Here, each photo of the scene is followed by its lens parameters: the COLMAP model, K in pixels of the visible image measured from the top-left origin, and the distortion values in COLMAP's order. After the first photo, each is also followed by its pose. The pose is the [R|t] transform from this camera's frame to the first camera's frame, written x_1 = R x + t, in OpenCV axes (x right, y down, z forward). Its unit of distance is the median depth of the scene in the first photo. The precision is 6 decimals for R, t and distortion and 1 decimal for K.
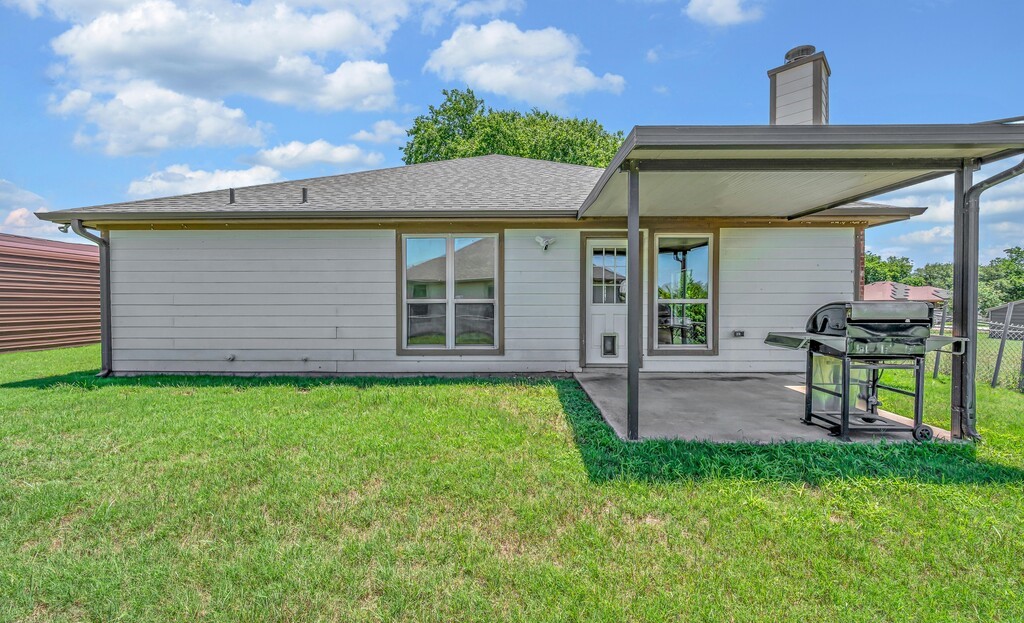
lens RADIAL K [[420.4, 0, 511.3], [0, 420.4, 311.0], [0, 0, 1]] dist [0.000010, 0.000012]
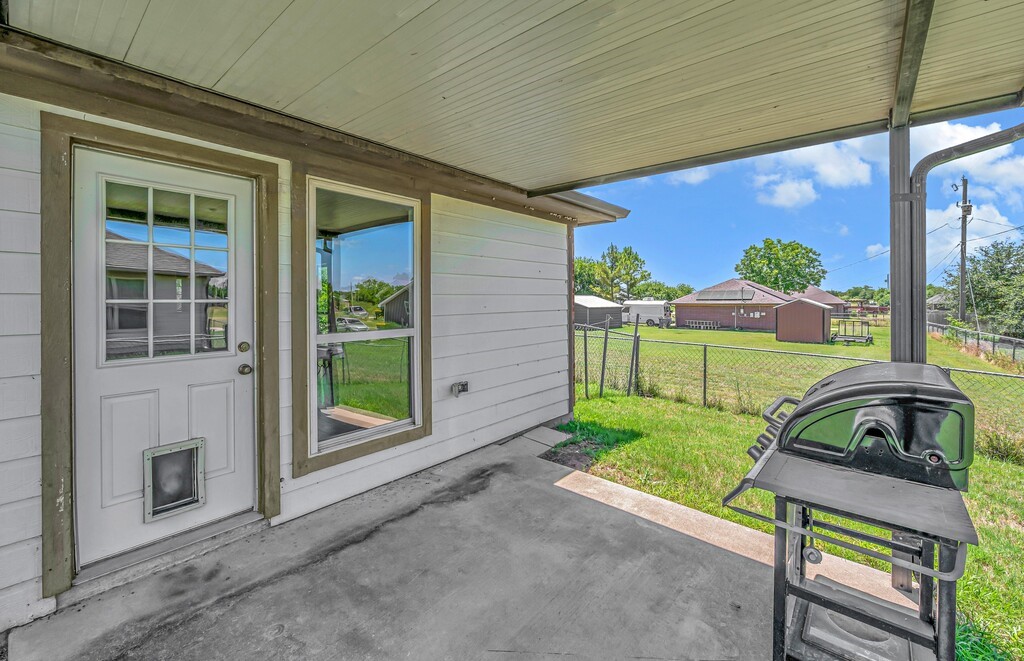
lens RADIAL K [[419.9, 0, 503.5], [0, 419.9, 299.2], [0, 0, 1]] dist [0.001232, 0.000167]
pose [[0.631262, -0.008154, 0.775527, 0.142620], [0.011653, 0.999932, 0.001029, -0.062250], [-0.775482, 0.008387, 0.631314, 0.593483]]
